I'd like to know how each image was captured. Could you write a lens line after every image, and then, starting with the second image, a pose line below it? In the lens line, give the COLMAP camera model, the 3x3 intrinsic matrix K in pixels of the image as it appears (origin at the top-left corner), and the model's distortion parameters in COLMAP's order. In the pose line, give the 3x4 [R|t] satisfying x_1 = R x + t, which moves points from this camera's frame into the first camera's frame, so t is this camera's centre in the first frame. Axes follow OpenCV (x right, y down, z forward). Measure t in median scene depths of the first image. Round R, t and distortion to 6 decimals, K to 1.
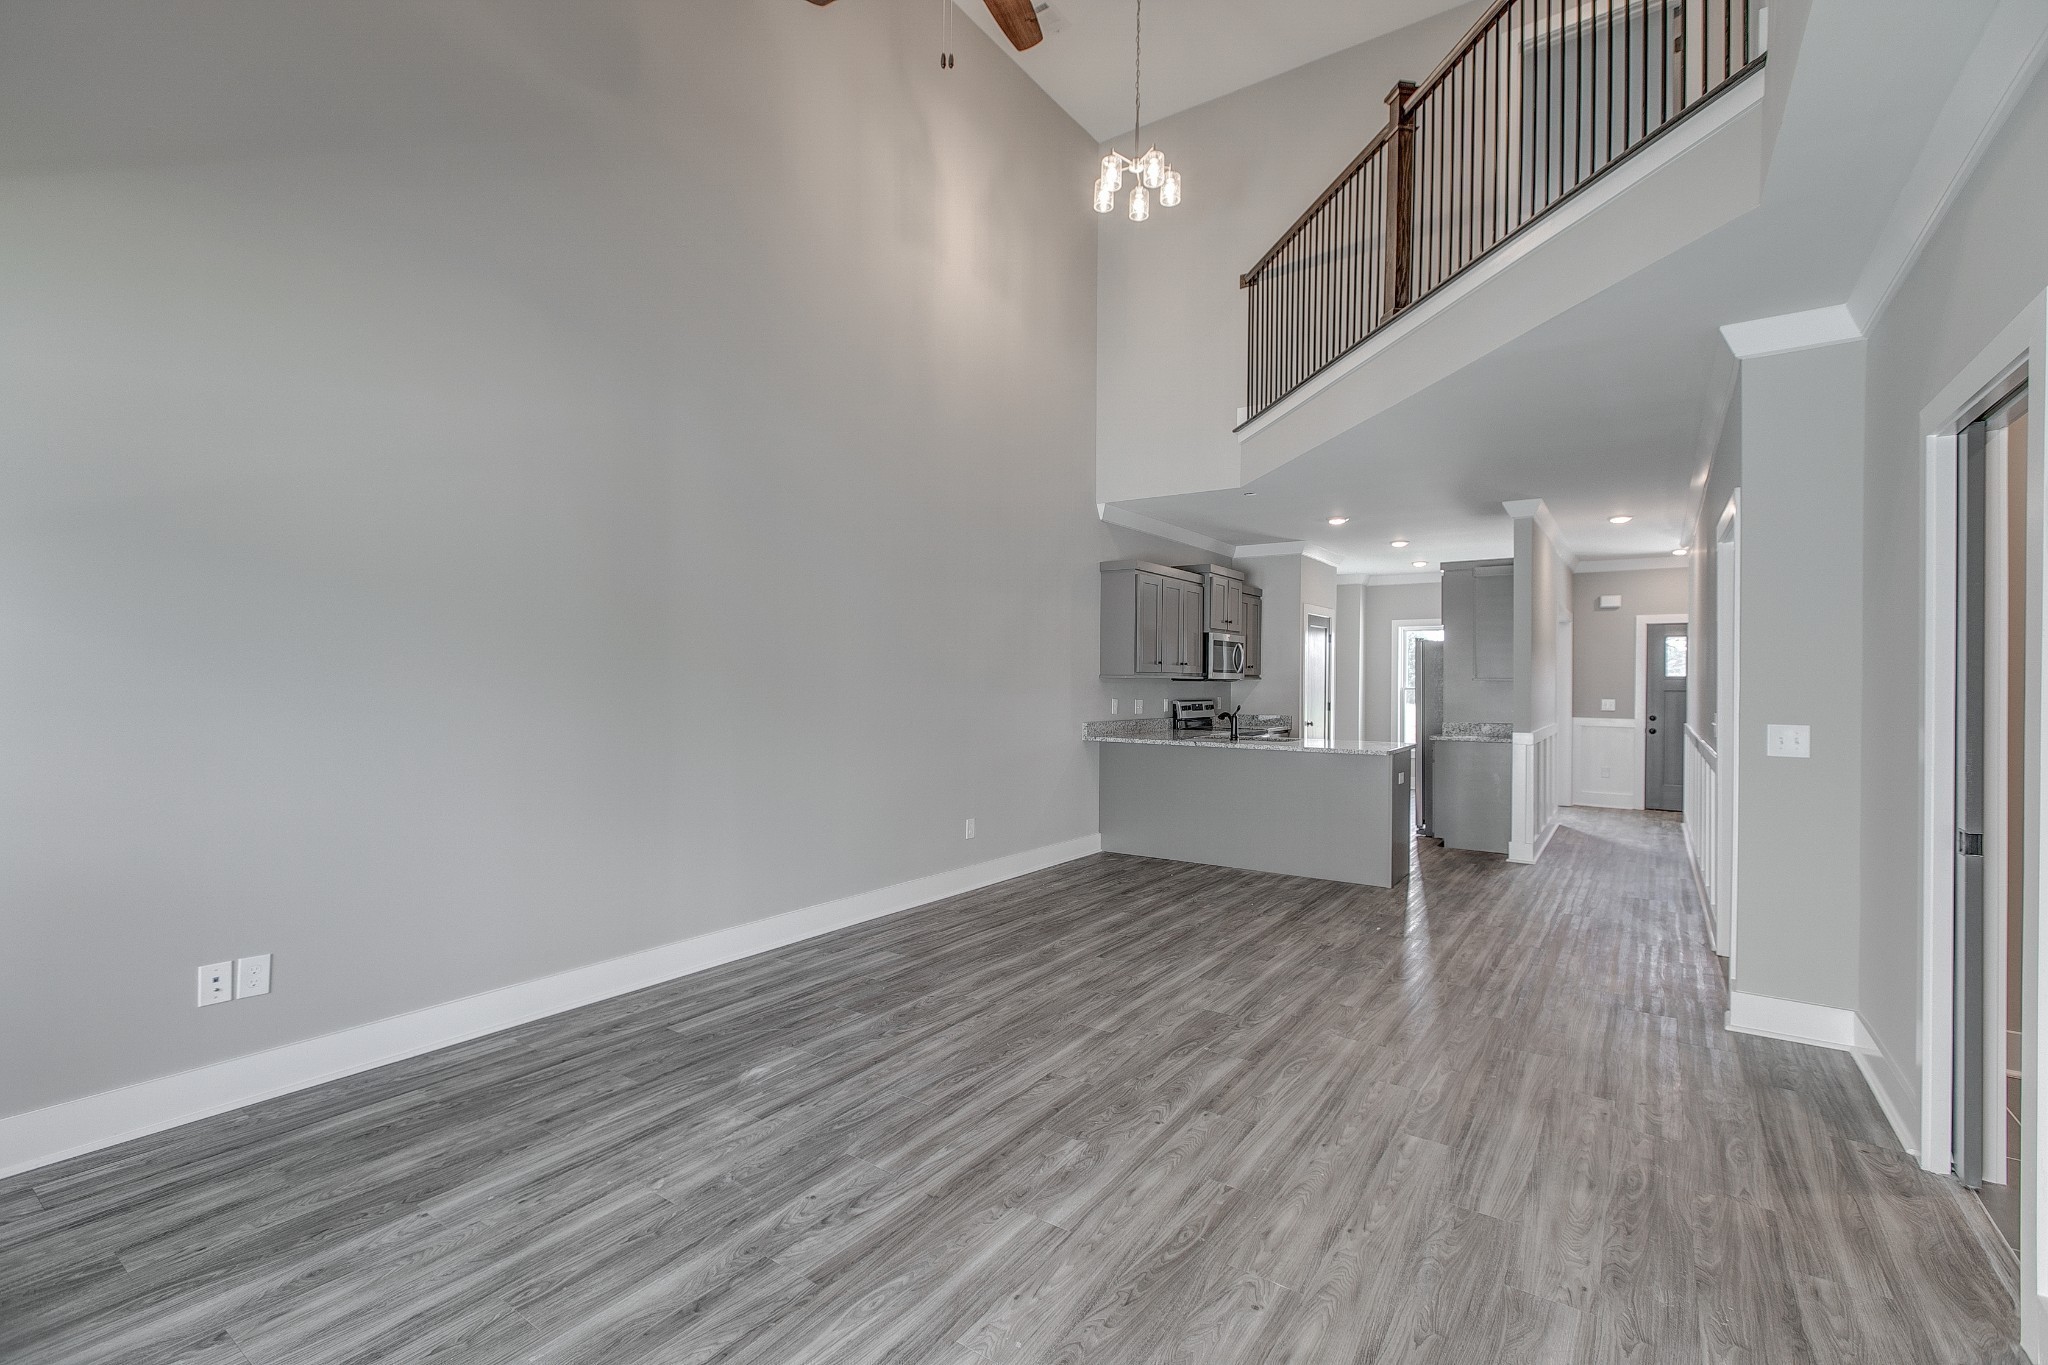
lens RADIAL K [[900.8, 0, 1023.2], [0, 900.8, 677.8], [0, 0, 1]] dist [0.000067, -0.001252]
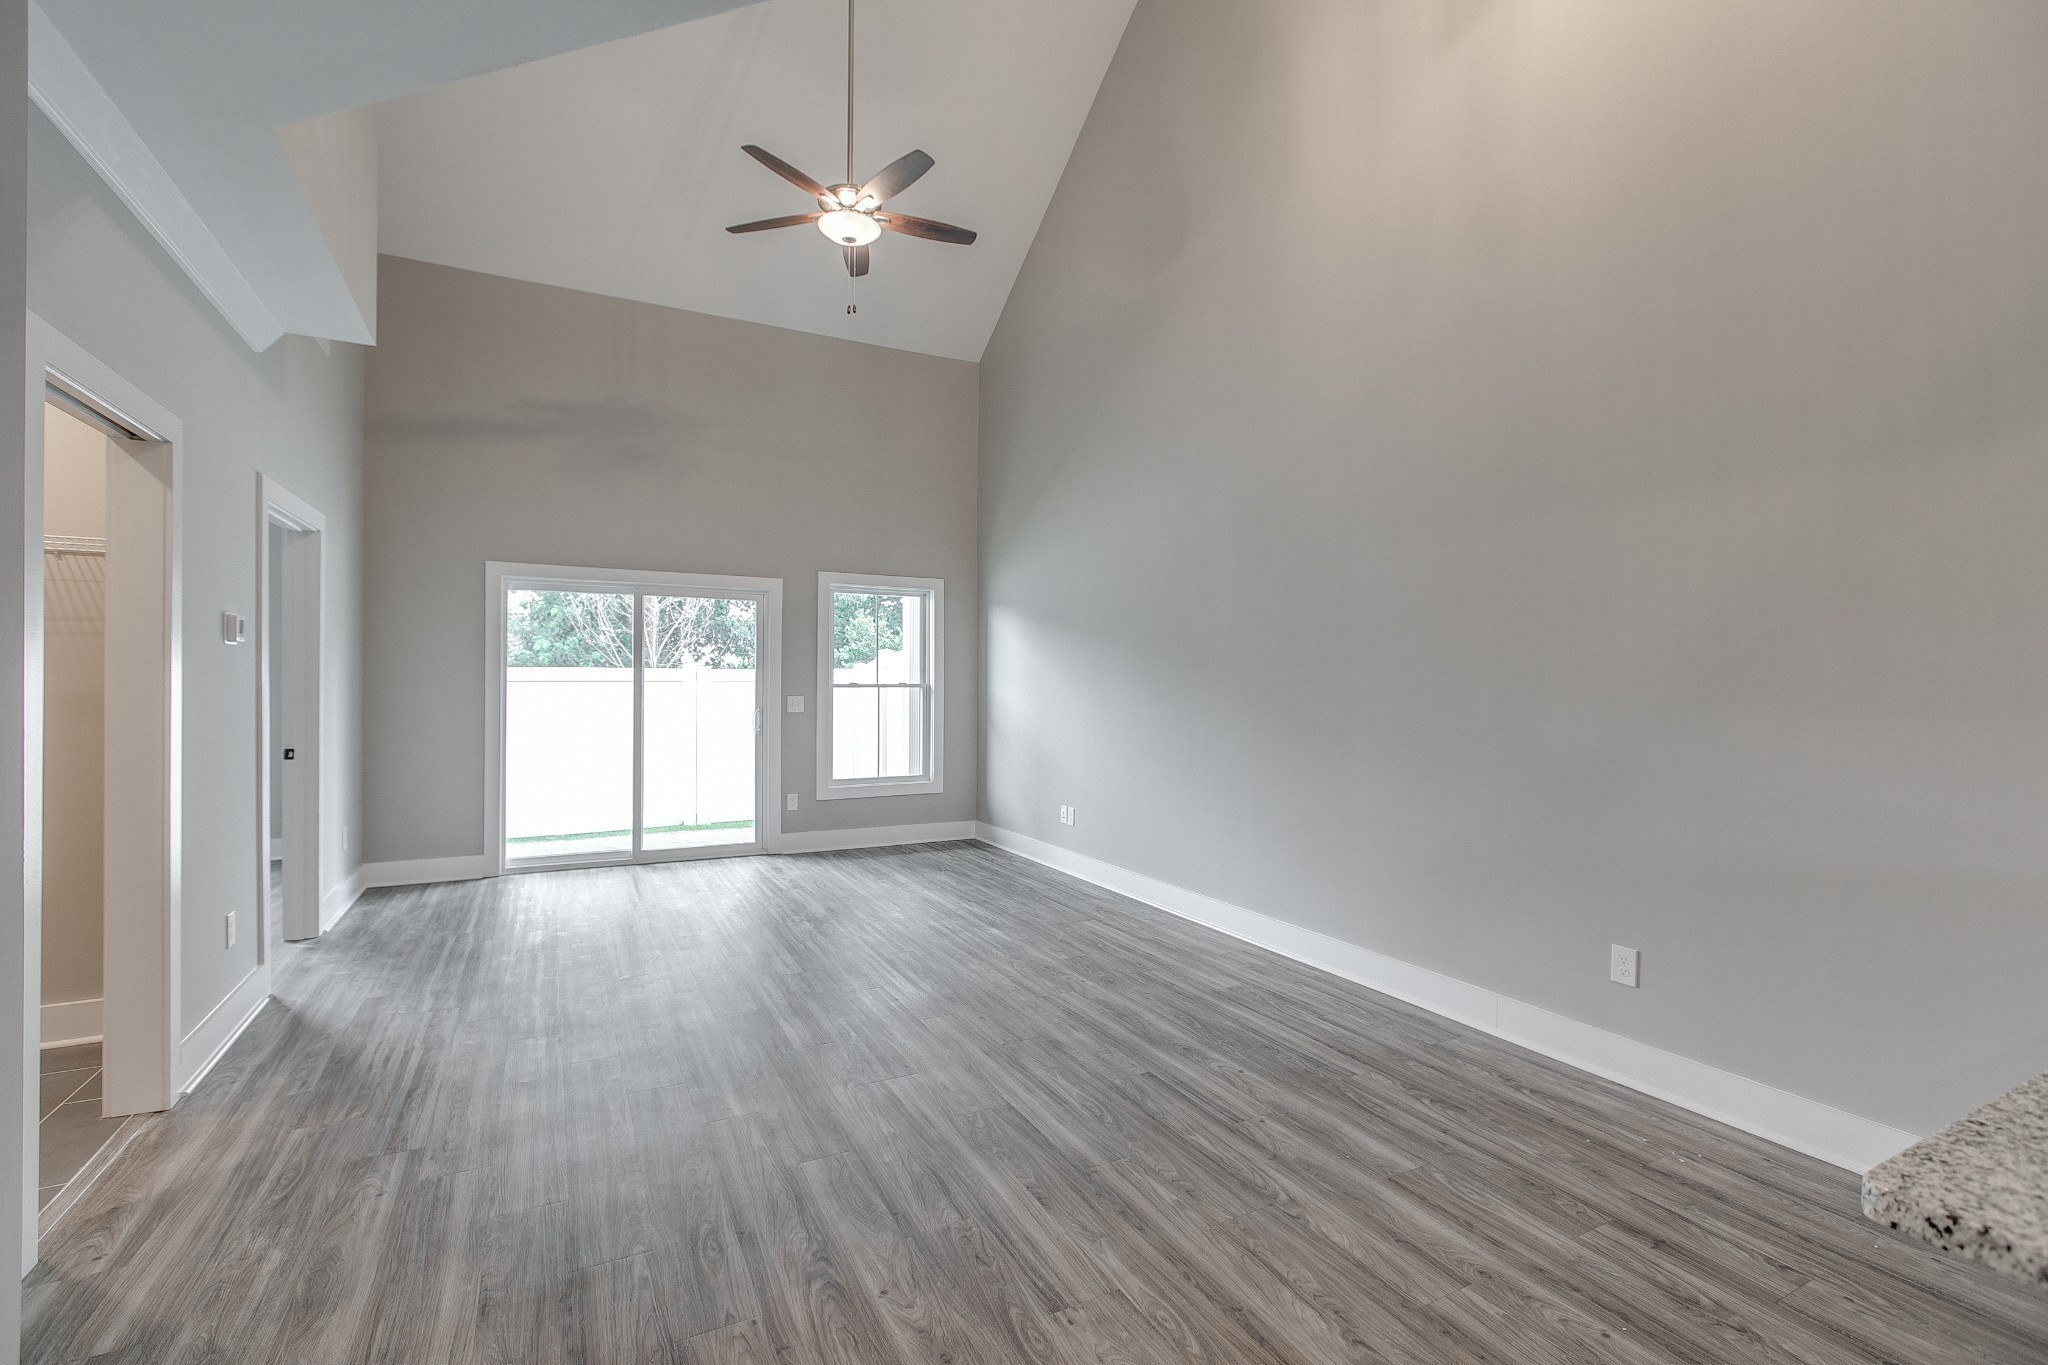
lens RADIAL K [[900.8, 0, 1023.2], [0, 900.8, 677.8], [0, 0, 1]] dist [0.000067, -0.001252]
pose [[-0.458087, -0.013789, -0.888801, 0.950235], [-0.005820, 0.999905, -0.012513, 0.016025], [0.888888, -0.000559, -0.458123, 1.557522]]
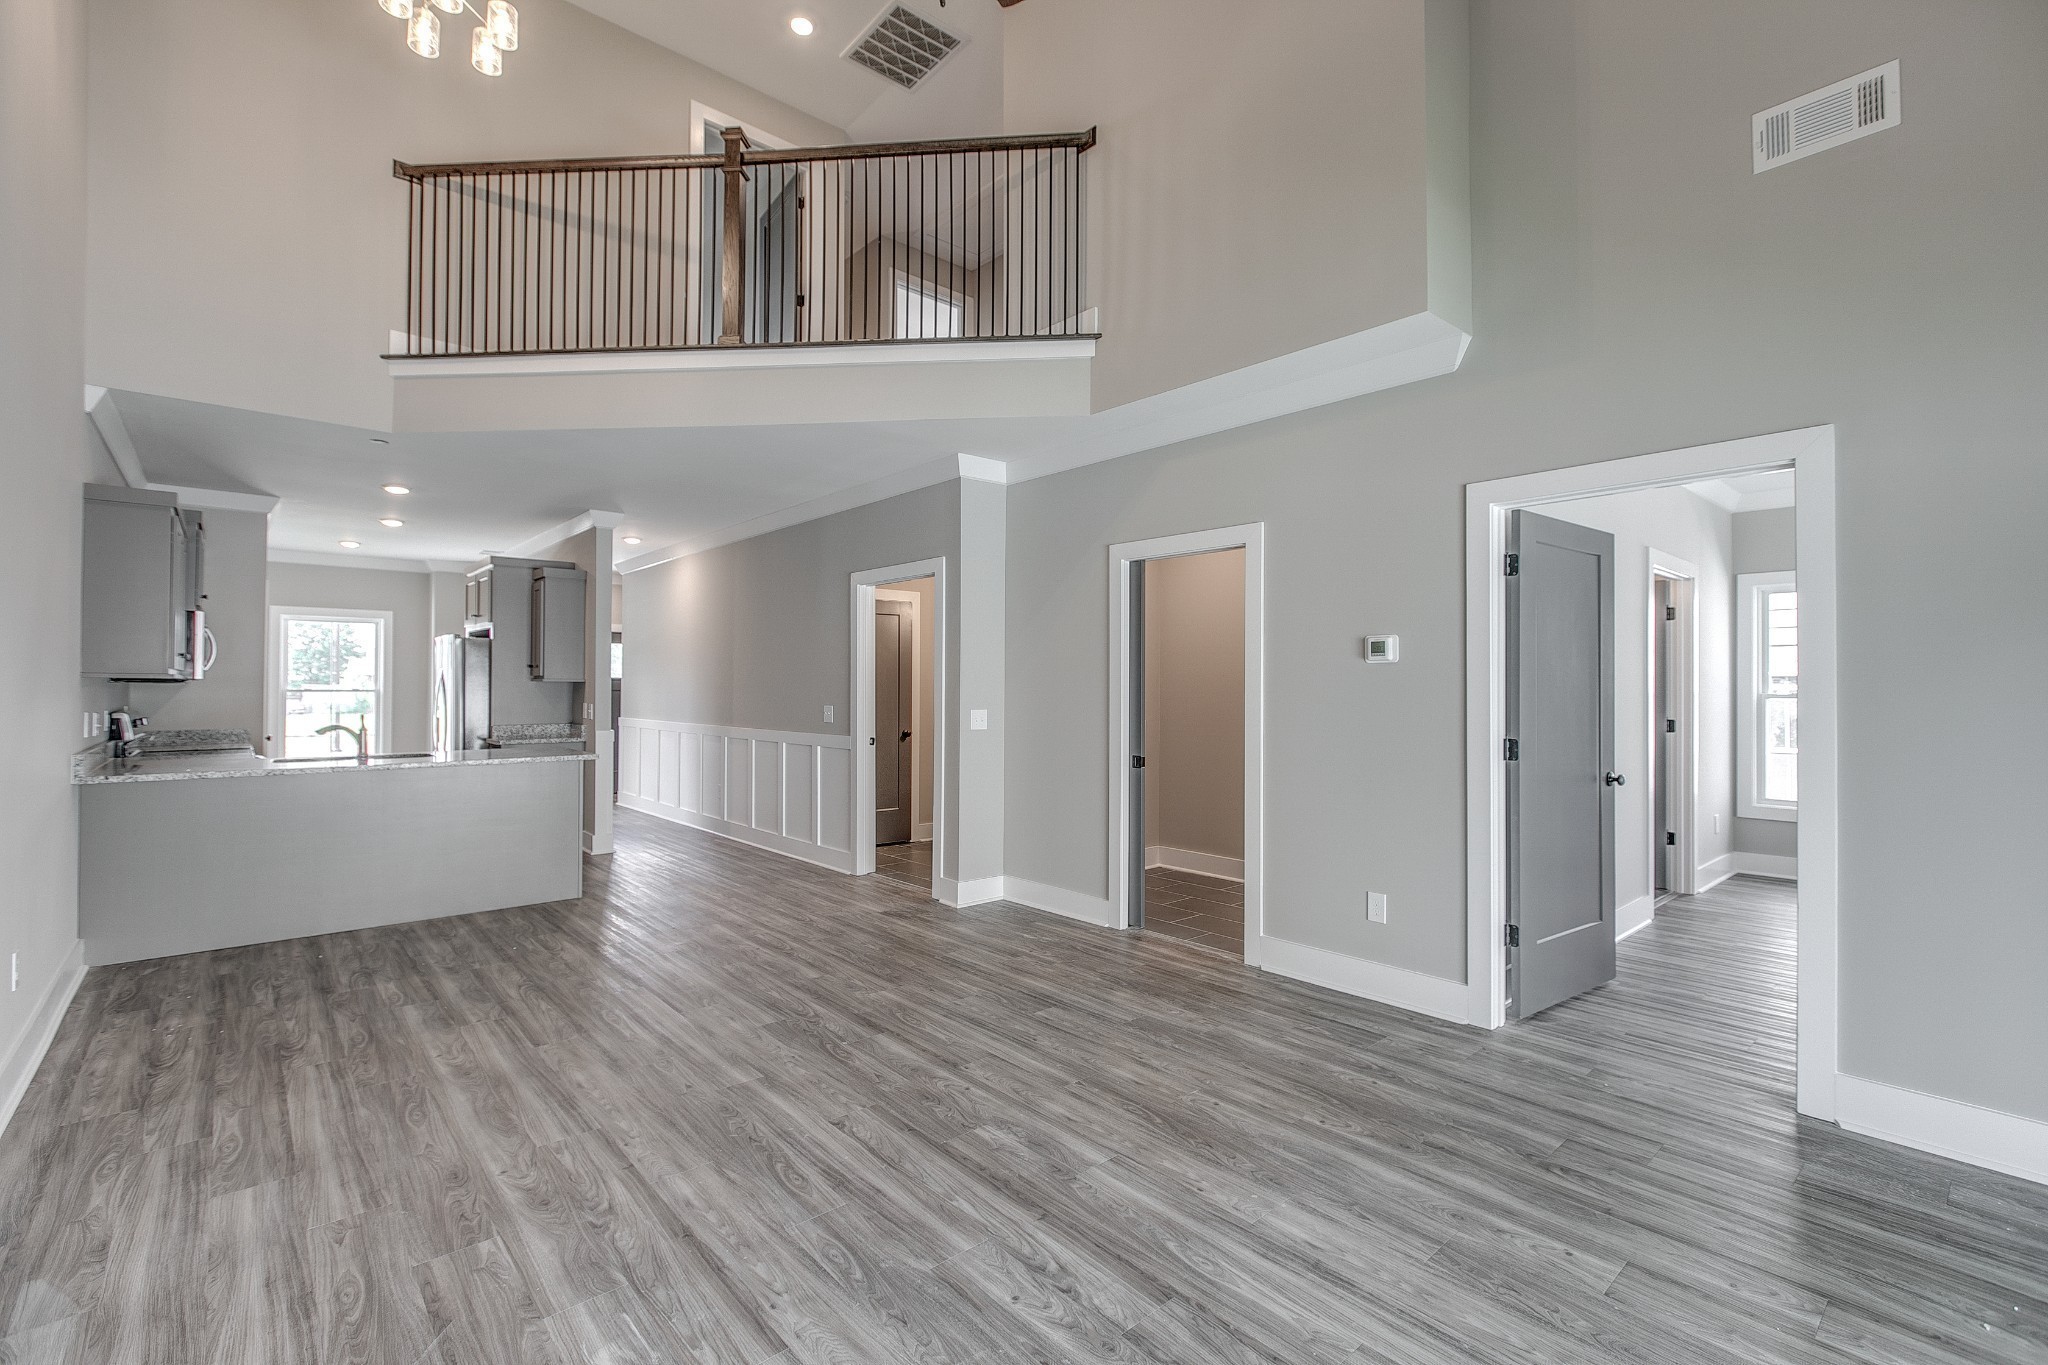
lens RADIAL K [[900.8, 0, 1023.2], [0, 900.8, 677.8], [0, 0, 1]] dist [0.000067, -0.001252]
pose [[0.235563, 0.003556, 0.971853, -0.706790], [-0.004240, 0.999988, -0.002631, -0.001460], [-0.971850, -0.003501, 0.235575, 0.534325]]
